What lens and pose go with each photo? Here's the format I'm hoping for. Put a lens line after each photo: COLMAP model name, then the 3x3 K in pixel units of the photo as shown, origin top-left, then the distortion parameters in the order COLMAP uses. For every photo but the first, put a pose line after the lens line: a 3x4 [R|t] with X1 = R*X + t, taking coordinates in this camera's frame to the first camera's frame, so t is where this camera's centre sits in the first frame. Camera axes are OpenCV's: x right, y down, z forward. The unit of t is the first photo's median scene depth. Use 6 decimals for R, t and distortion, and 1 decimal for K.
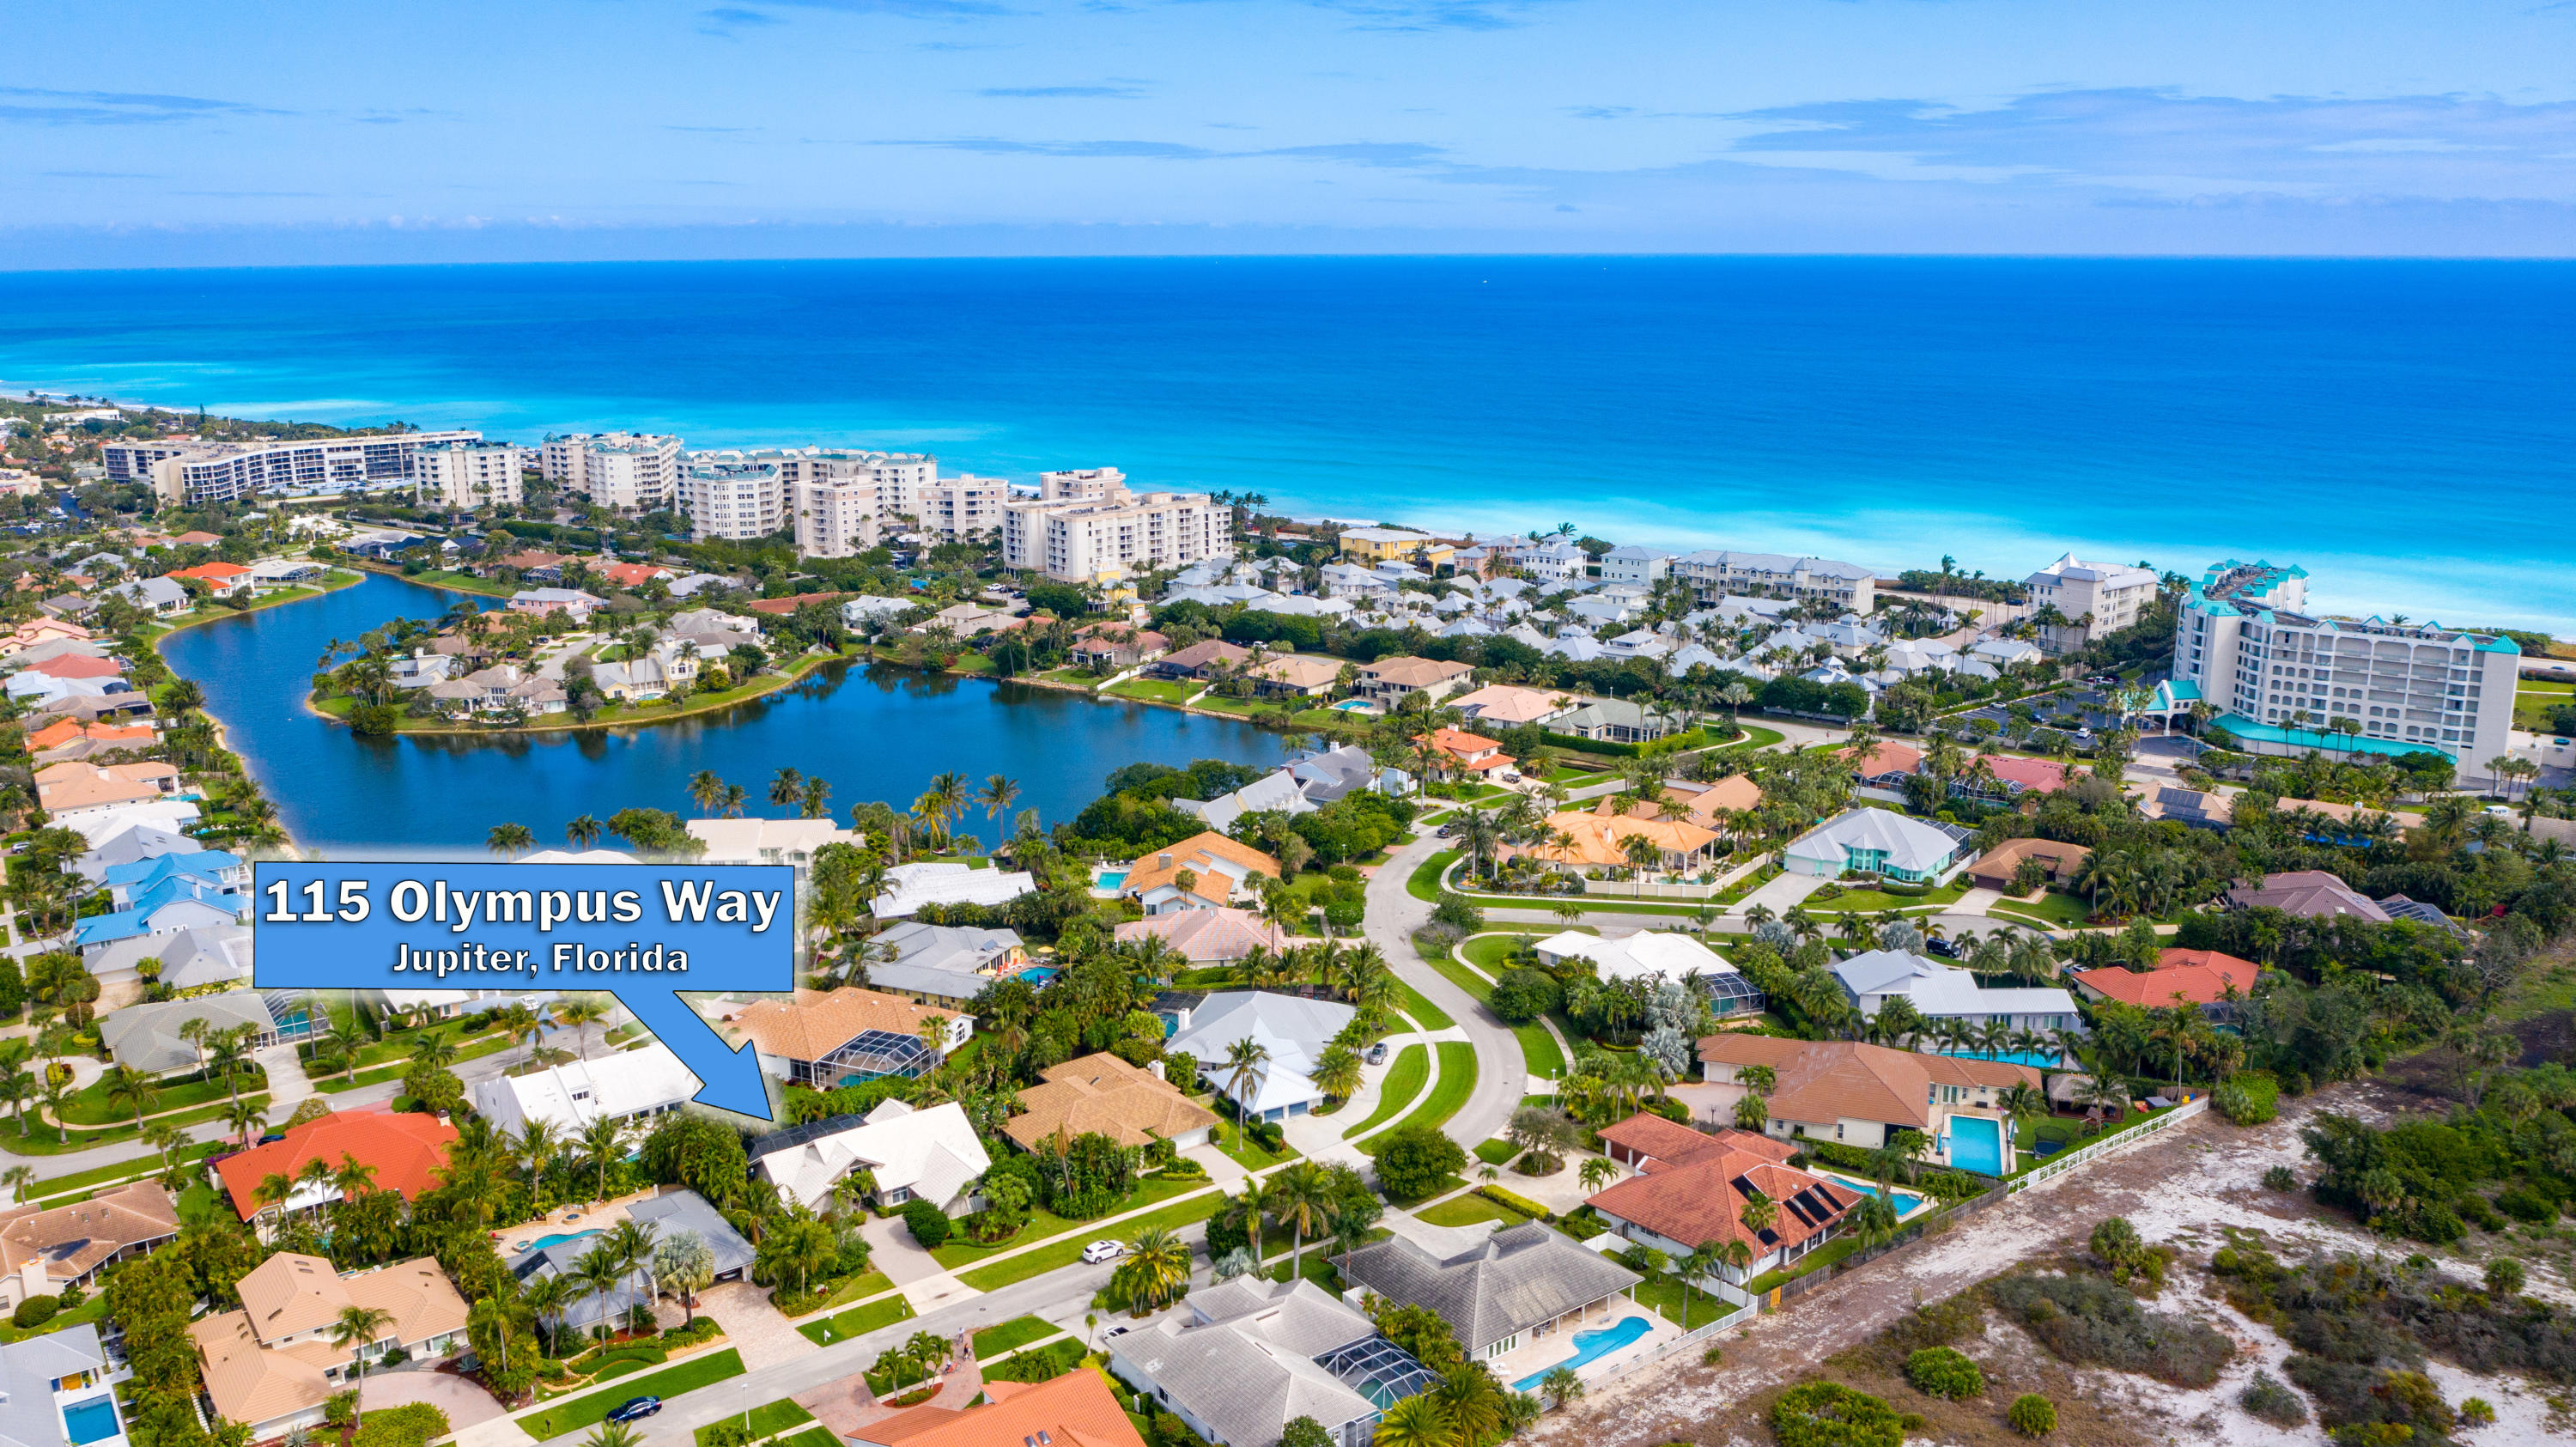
lens RADIAL K [[2038.7, 0, 1272.5], [0, 2038.7, 730.6], [0, 0, 1]] dist [-0.024986, 0.010379]
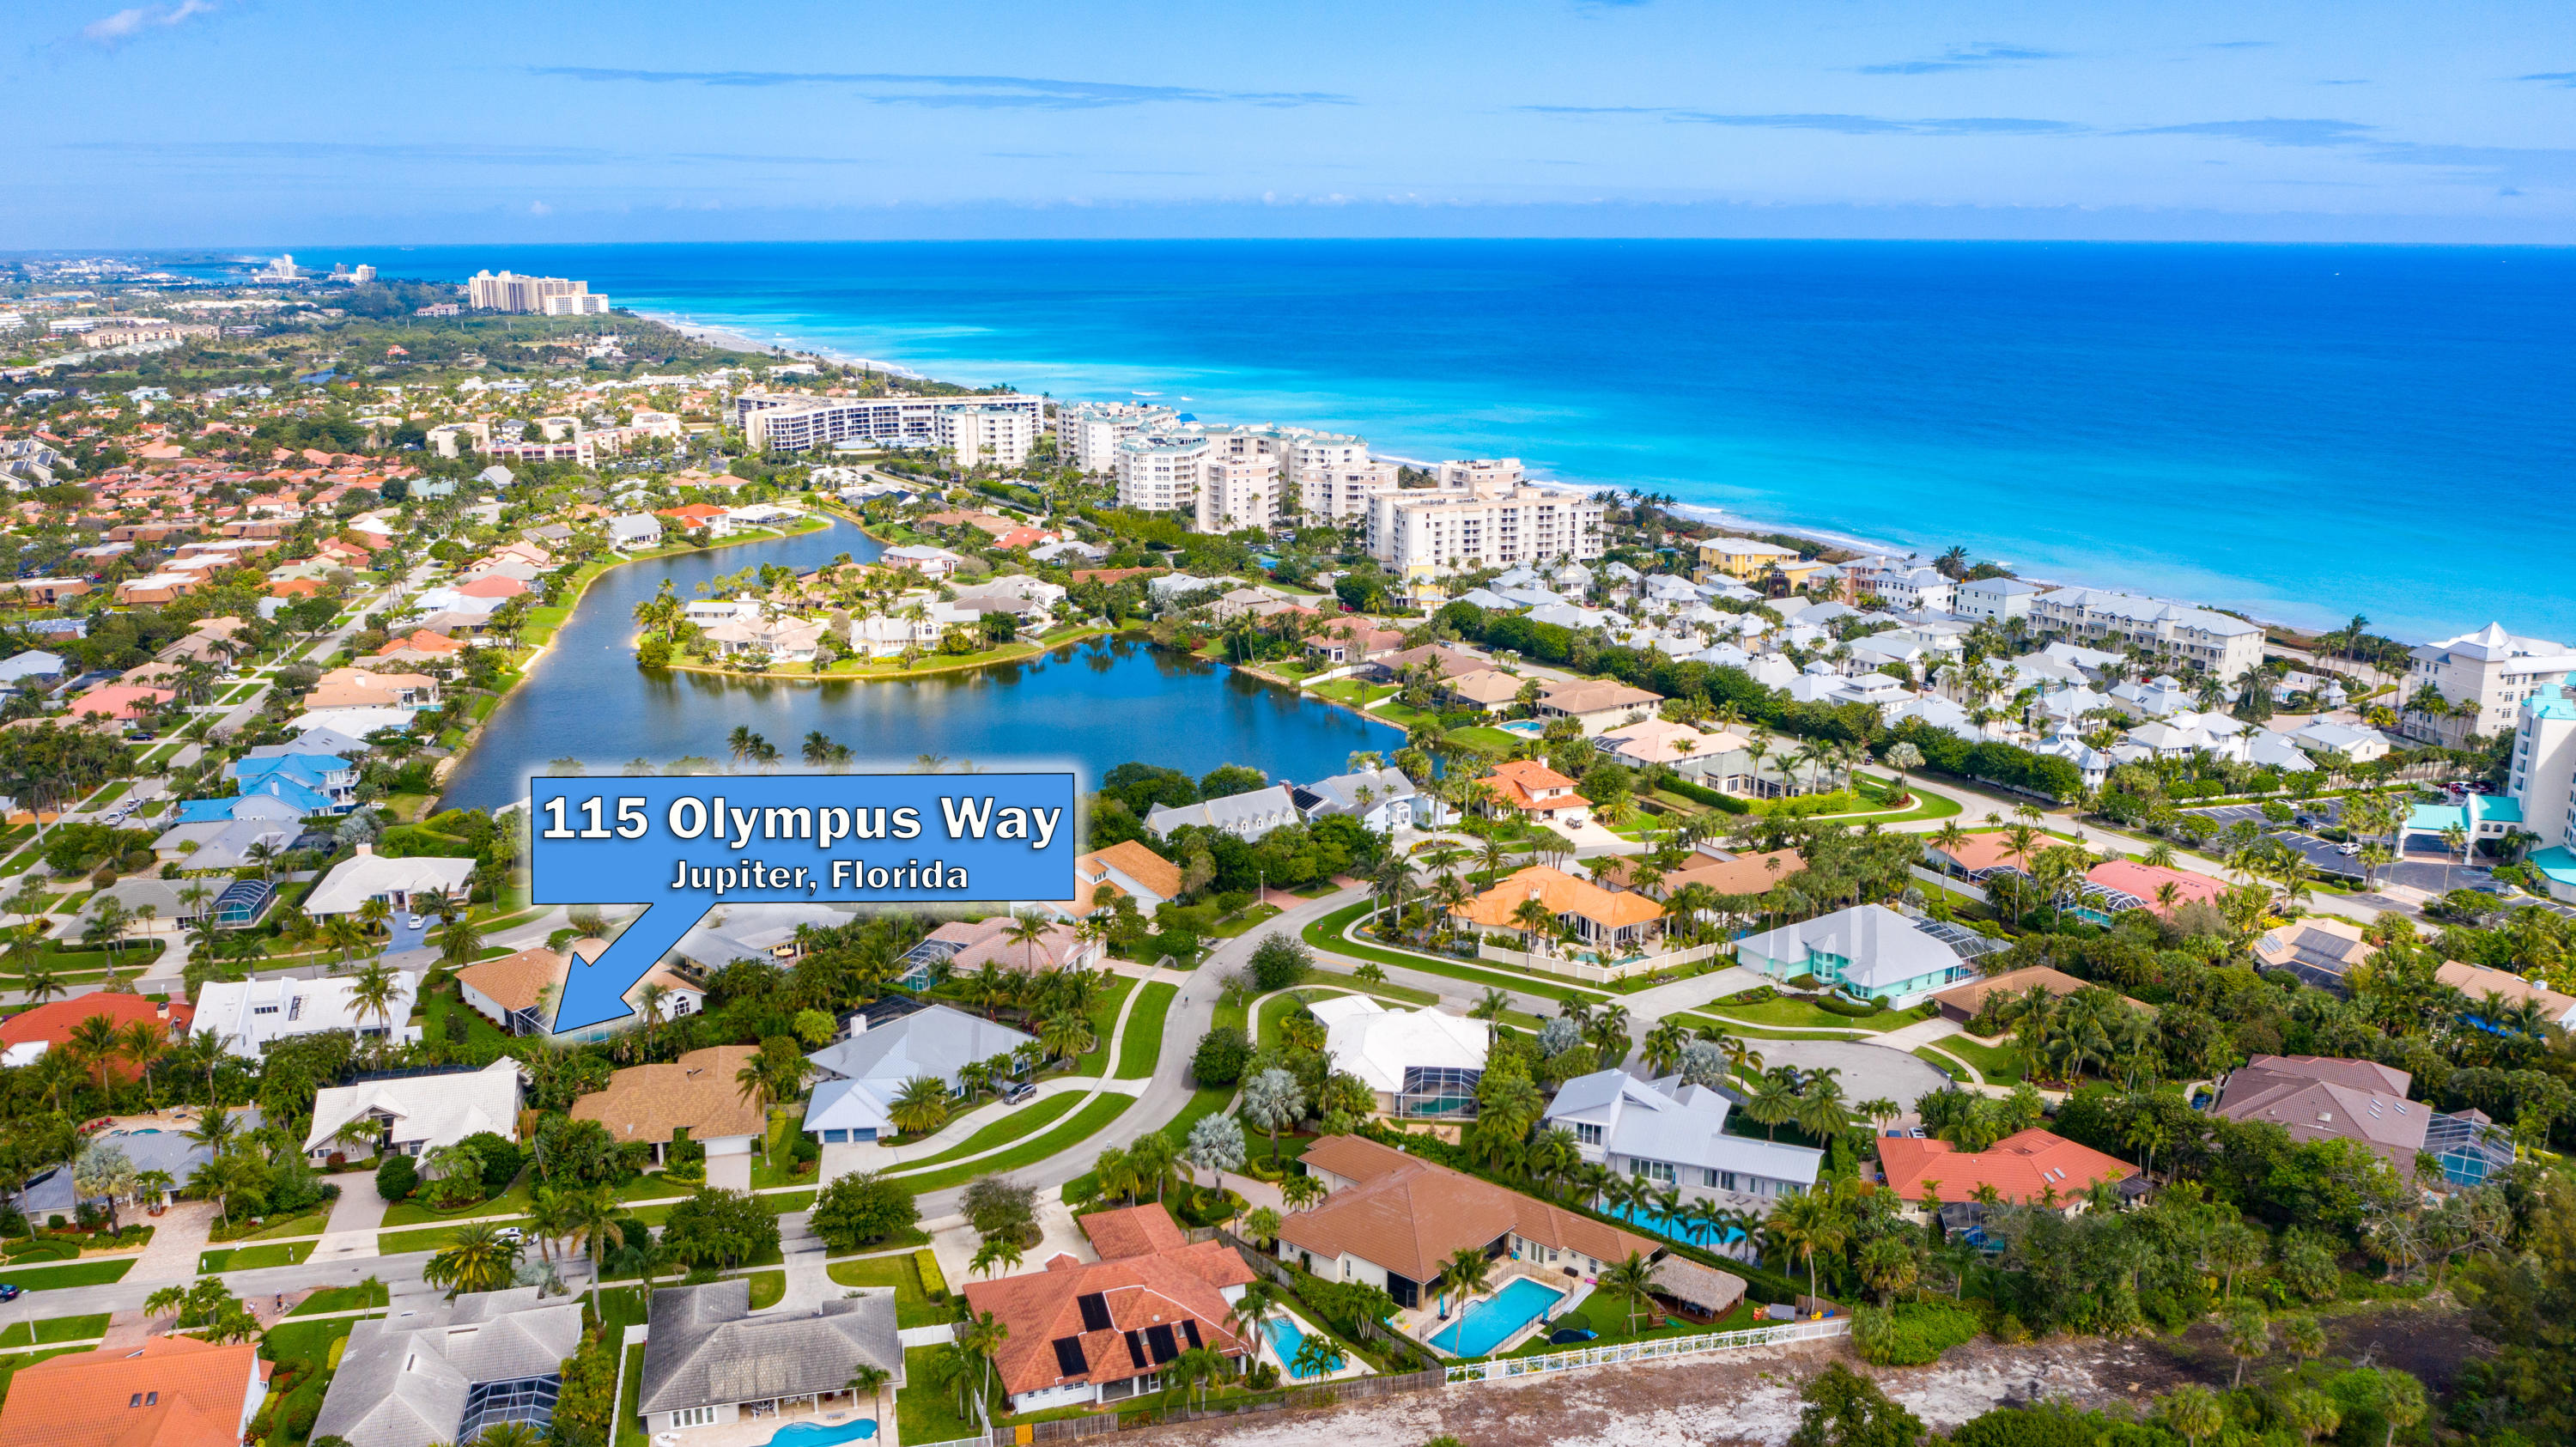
lens RADIAL K [[2049.4, 0, 1288.0], [0, 2049.4, 723.5], [0, 0, 1]] dist [-0.026326, 0.000811]
pose [[0.925294, 0.095733, -0.366968, 0.313646], [-0.093871, 0.995320, 0.022964, -0.028037], [0.367449, 0.013199, 0.929950, 0.105005]]
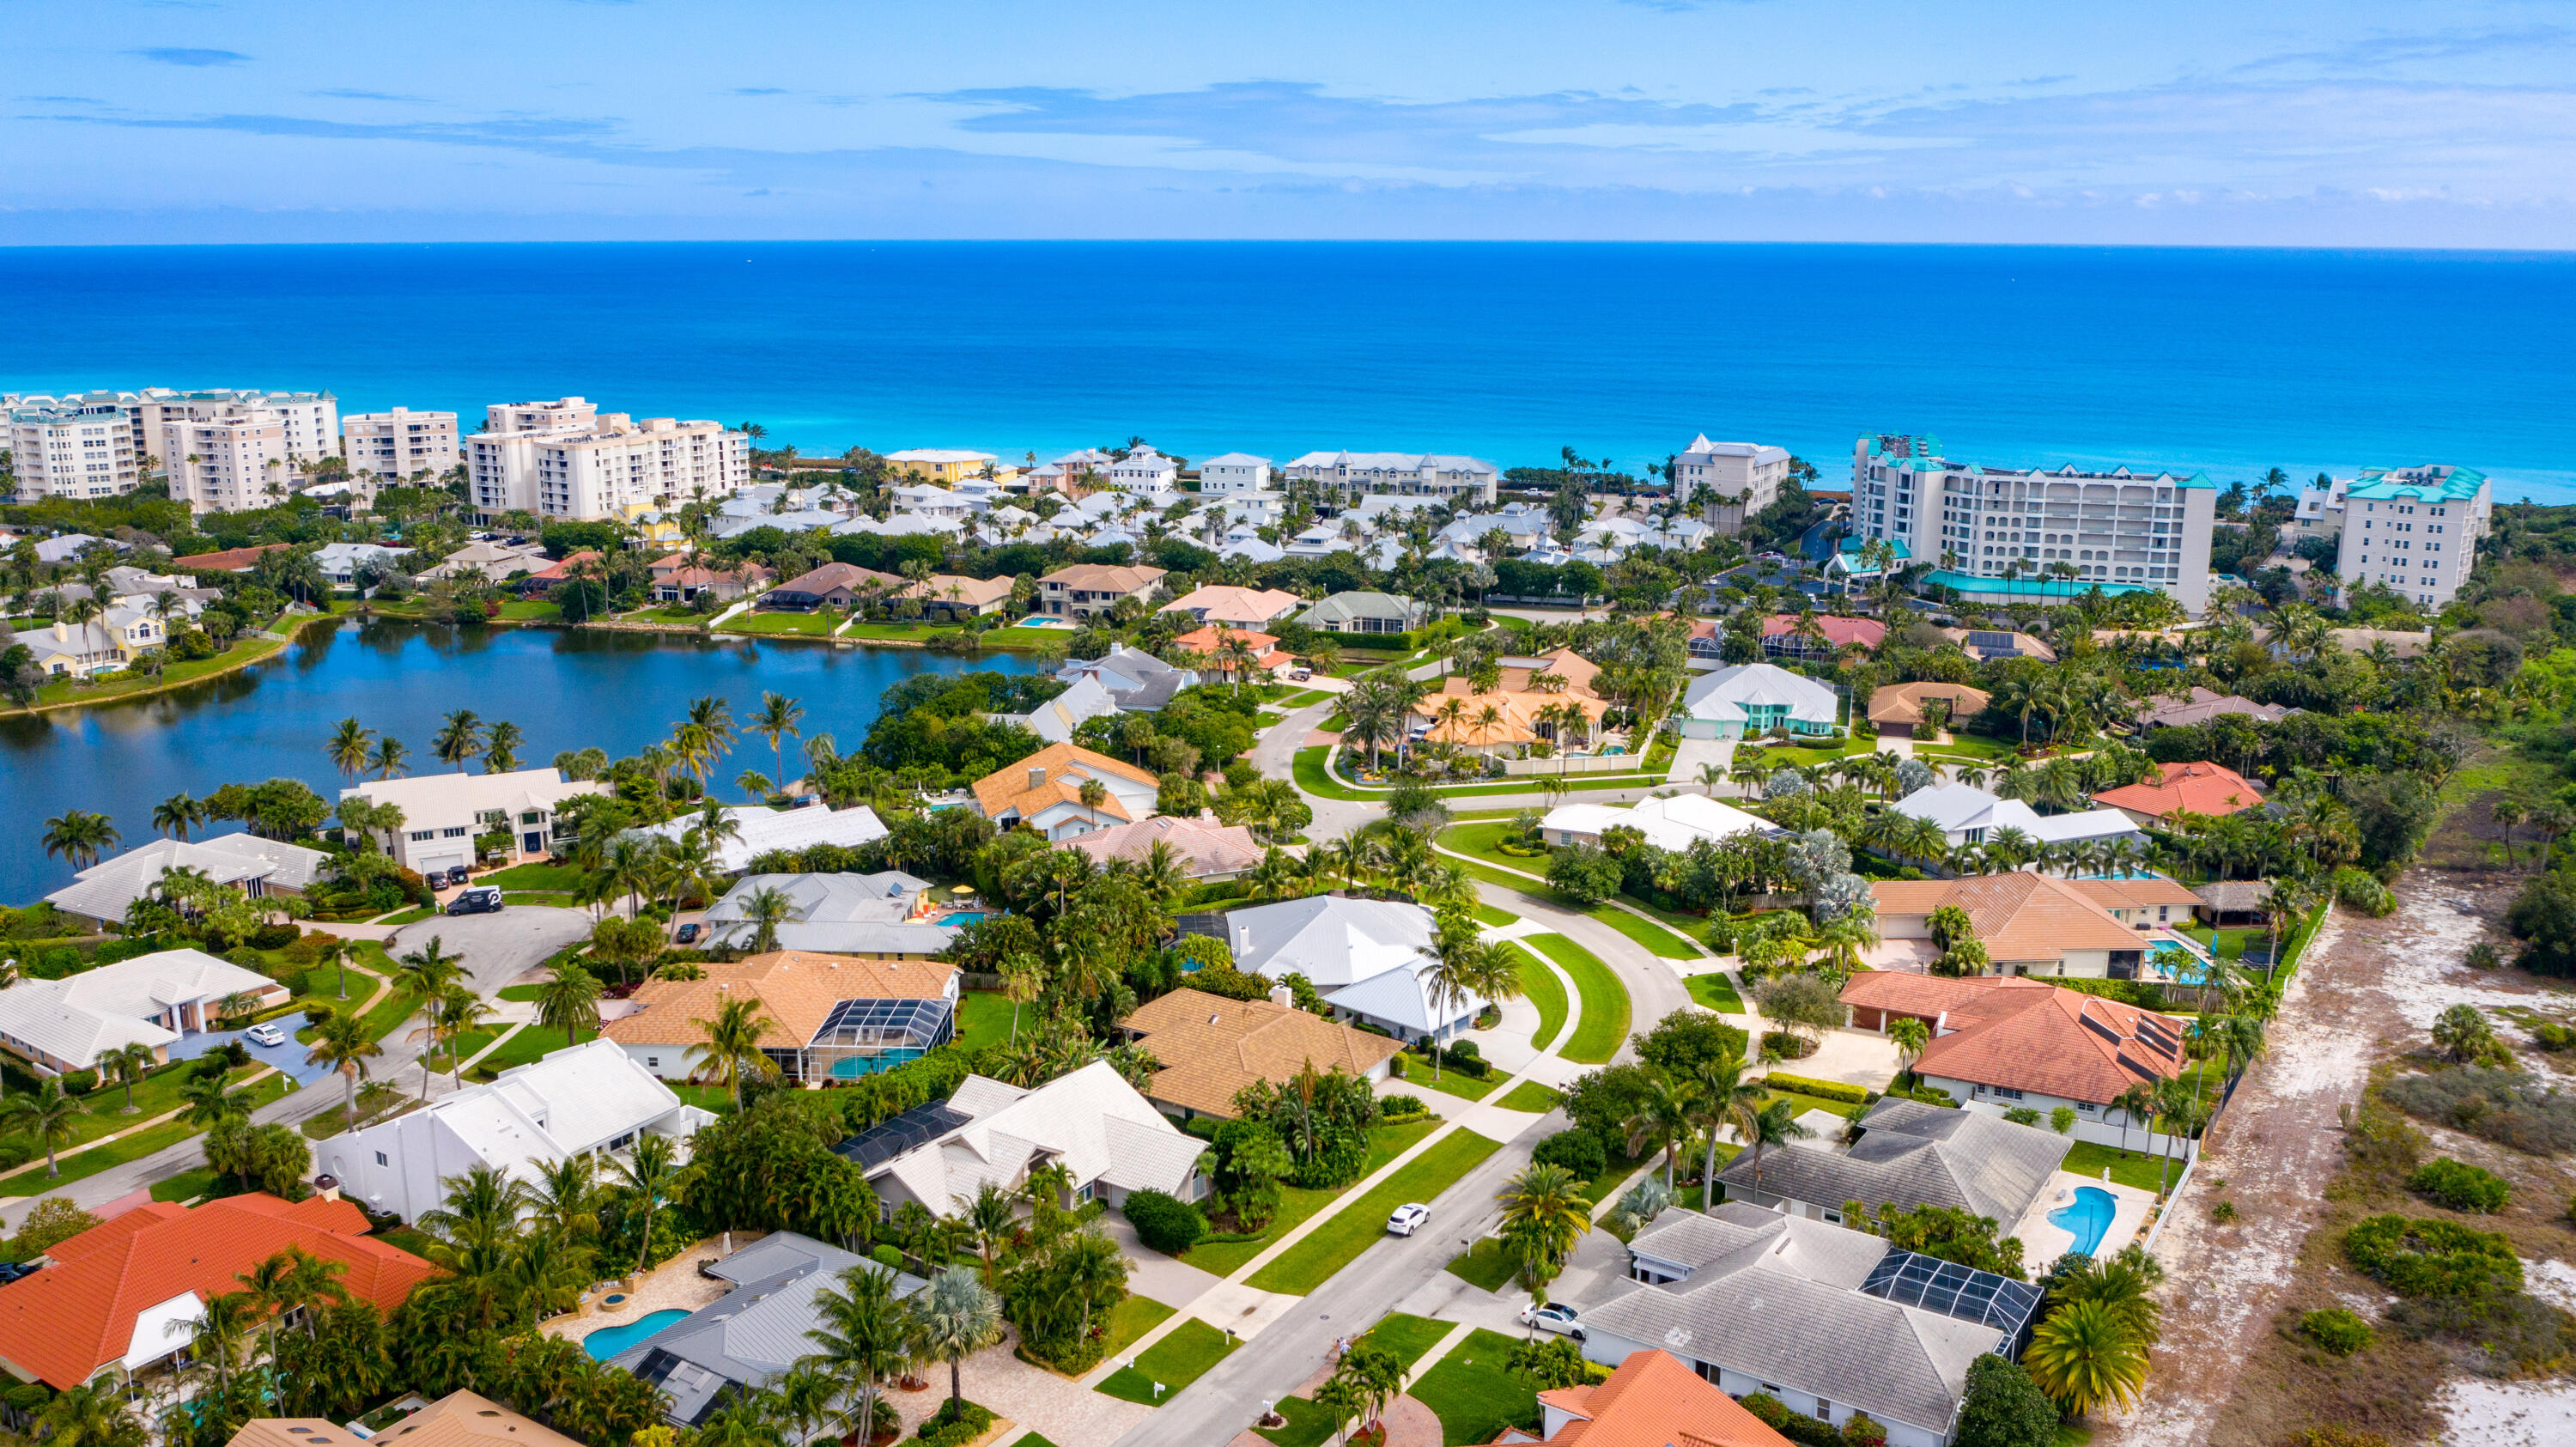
lens RADIAL K [[2115.1, 0, 1273.0], [0, 2115.1, 730.8], [0, 0, 1]] dist [-0.026552, 0.011498]
pose [[0.937345, -0.076080, 0.339993, -0.192375], [0.077256, 0.996960, 0.010096, 0.035020], [-0.339728, 0.016803, 0.940374, 0.151317]]
